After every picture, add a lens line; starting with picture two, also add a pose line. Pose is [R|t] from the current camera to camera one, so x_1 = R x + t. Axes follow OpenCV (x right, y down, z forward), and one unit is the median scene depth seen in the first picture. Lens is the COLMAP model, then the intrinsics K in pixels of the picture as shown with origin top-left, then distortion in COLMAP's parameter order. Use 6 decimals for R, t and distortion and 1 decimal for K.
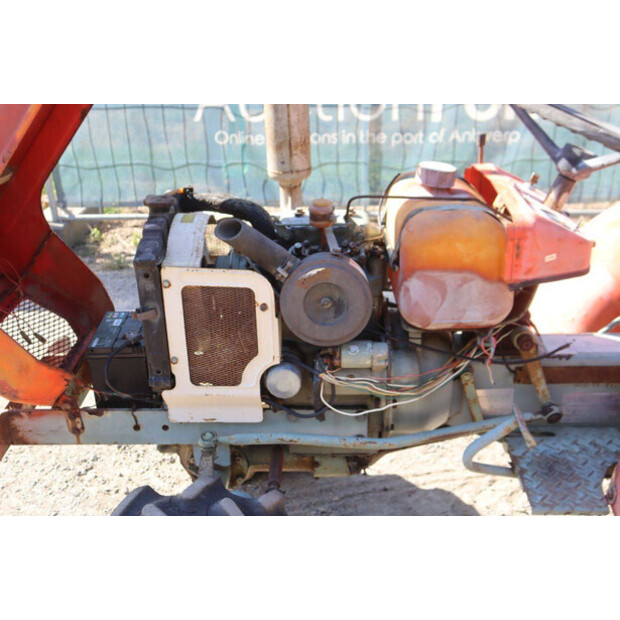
lens RADIAL K [[731.1, 0, 310.0], [0, 731.1, 310.0], [0, 0, 1]] dist [-0.014081, 0.026912]
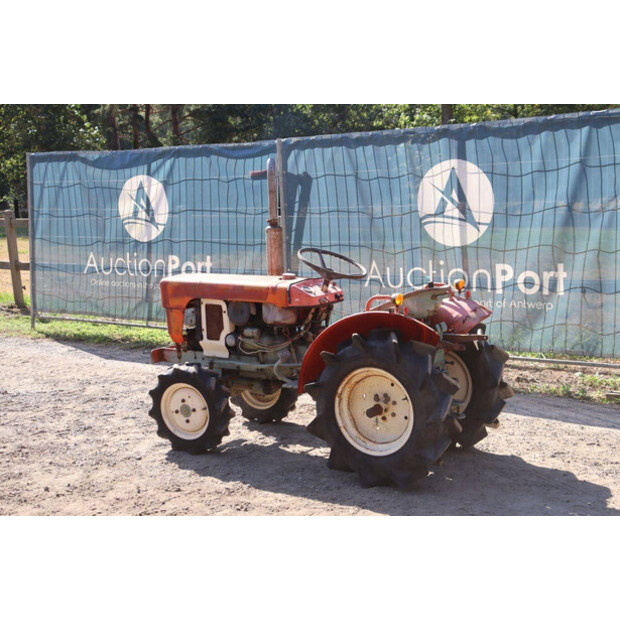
lens RADIAL K [[901.7, 0, 310.8], [0, 901.7, 323.5], [0, 0, 1]] dist [0.054558, 0.112609]
pose [[0.841874, 0.070900, -0.534997, 2.104934], [-0.216720, 0.952303, -0.214829, 0.720757], [0.494247, 0.296803, 0.817085, -1.775945]]
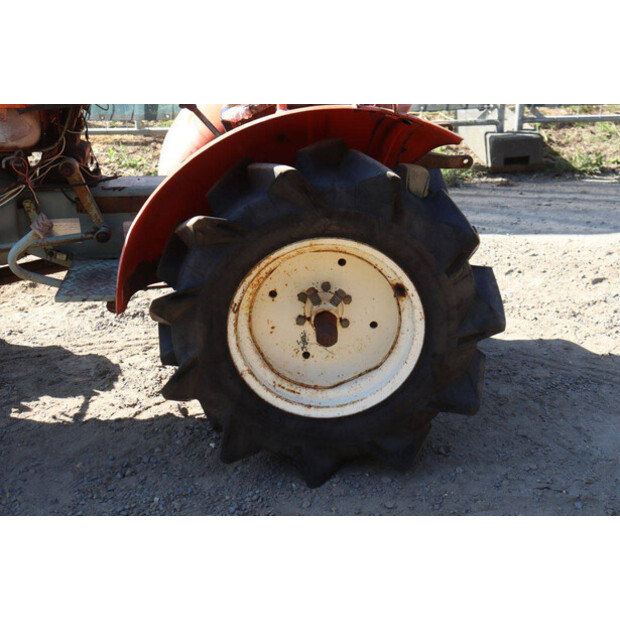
lens RADIAL K [[1037.3, 0, 310.0], [0, 1037.3, 310.0], [0, 0, 1]] dist [0.151090, 0.049909]
pose [[0.999195, -0.018911, 0.035384, 0.615348], [0.019678, 0.999576, -0.021462, 0.311895], [-0.034963, 0.022141, 0.999143, -0.706207]]
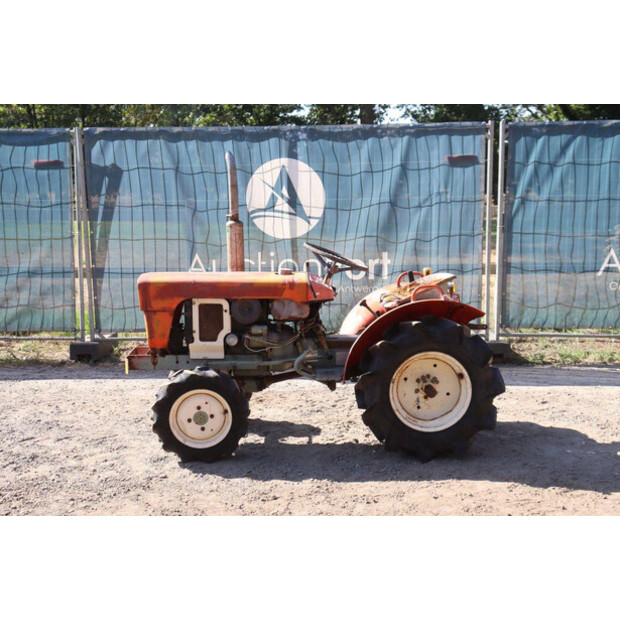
lens RADIAL K [[842.2, 0, 310.0], [0, 842.2, 310.0], [0, 0, 1]] dist [0.059861, 0.096874]
pose [[0.999384, 0.006089, 0.034575, 0.149659], [0.003726, 0.960887, -0.276916, 0.871539], [-0.034909, 0.276874, 0.960272, -2.143699]]
